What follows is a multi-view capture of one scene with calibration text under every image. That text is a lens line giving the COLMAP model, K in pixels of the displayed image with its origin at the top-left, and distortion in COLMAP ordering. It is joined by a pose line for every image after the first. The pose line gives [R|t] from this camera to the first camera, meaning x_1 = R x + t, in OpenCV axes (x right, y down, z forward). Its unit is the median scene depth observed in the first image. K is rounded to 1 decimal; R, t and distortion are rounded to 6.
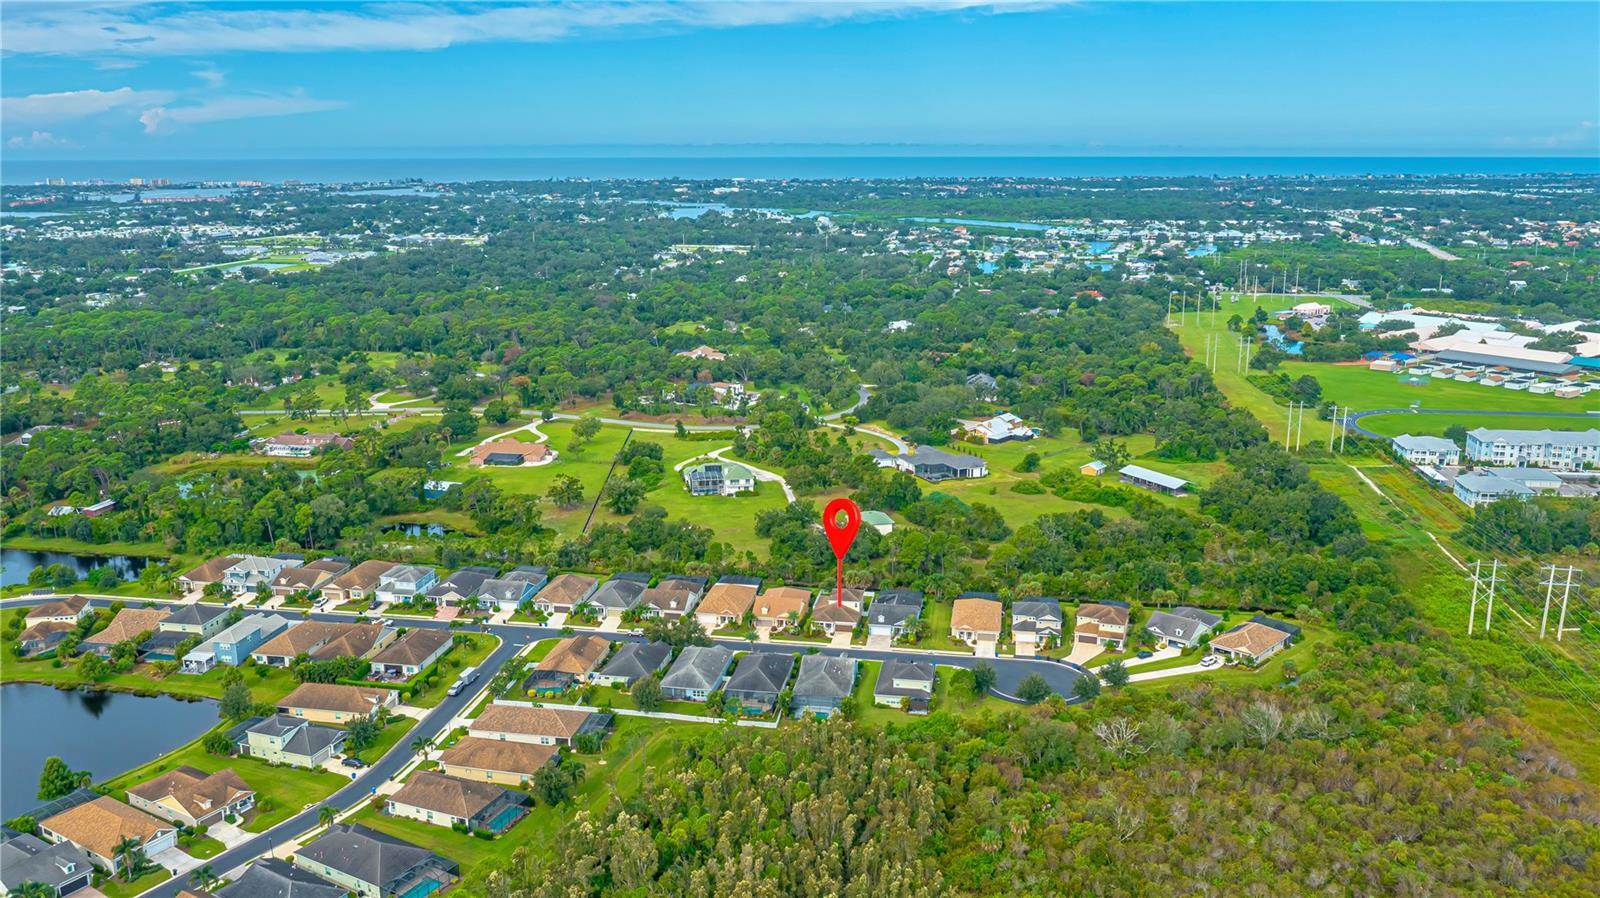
lens RADIAL K [[1254.1, 0, 799.0], [0, 1254.1, 445.1], [0, 0, 1]] dist [-0.012095, 0.001003]
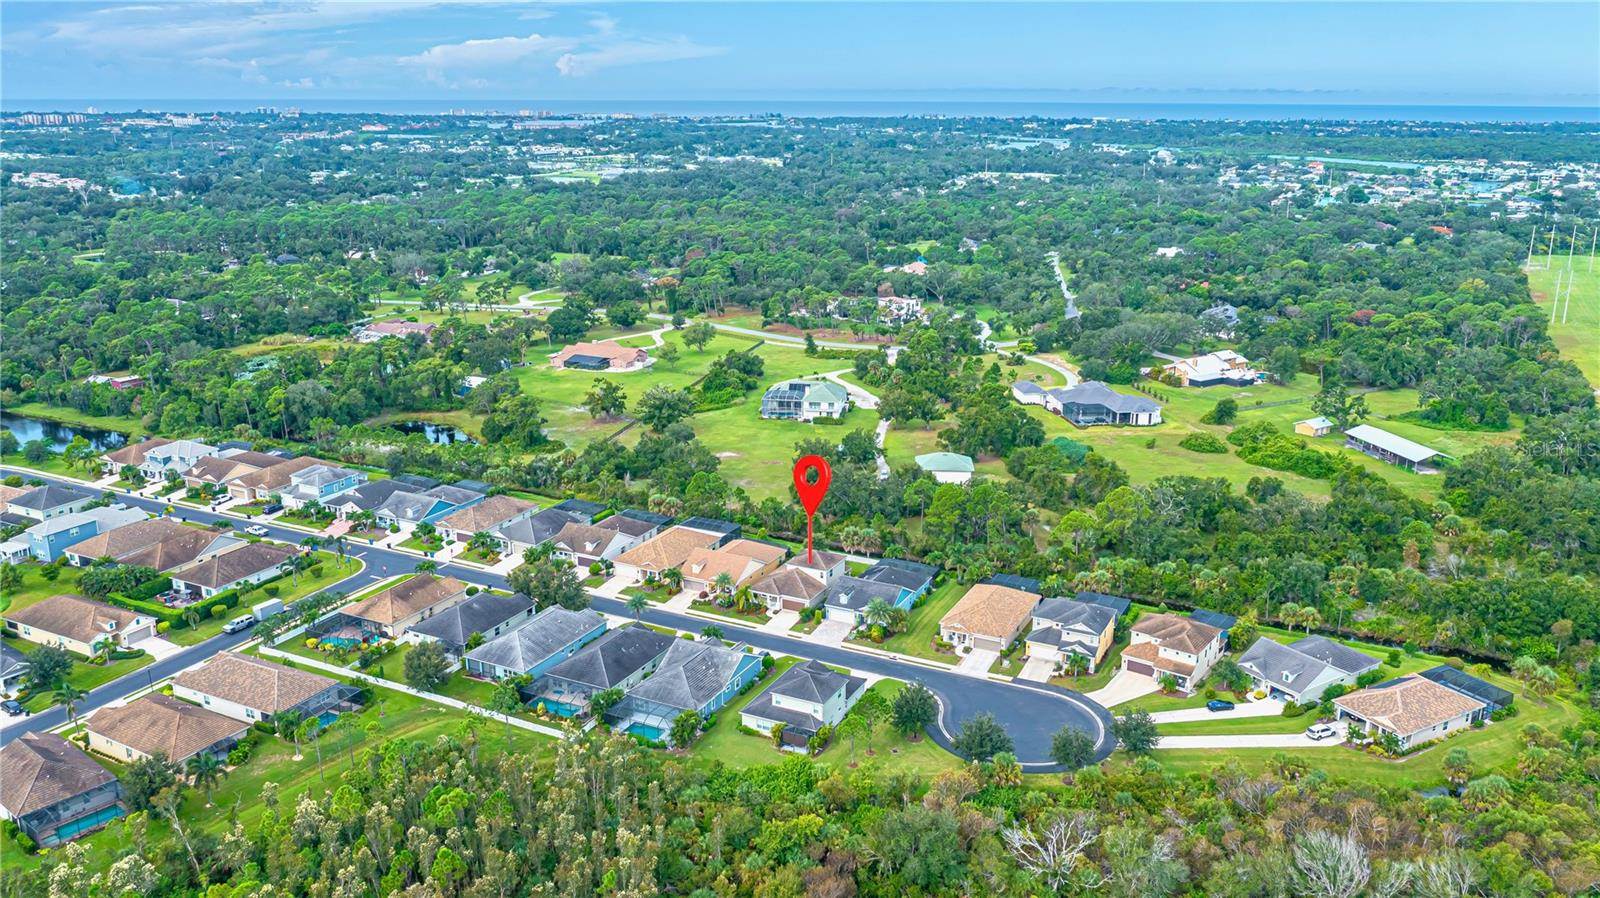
lens RADIAL K [[1254.1, 0, 799.0], [0, 1254.1, 445.1], [0, 0, 1]] dist [-0.012095, 0.001003]
pose [[0.958135, 0.083457, -0.273885, 0.166702], [-0.072001, 0.996067, 0.051636, 0.014977], [0.277117, -0.029754, 0.960375, 0.245952]]
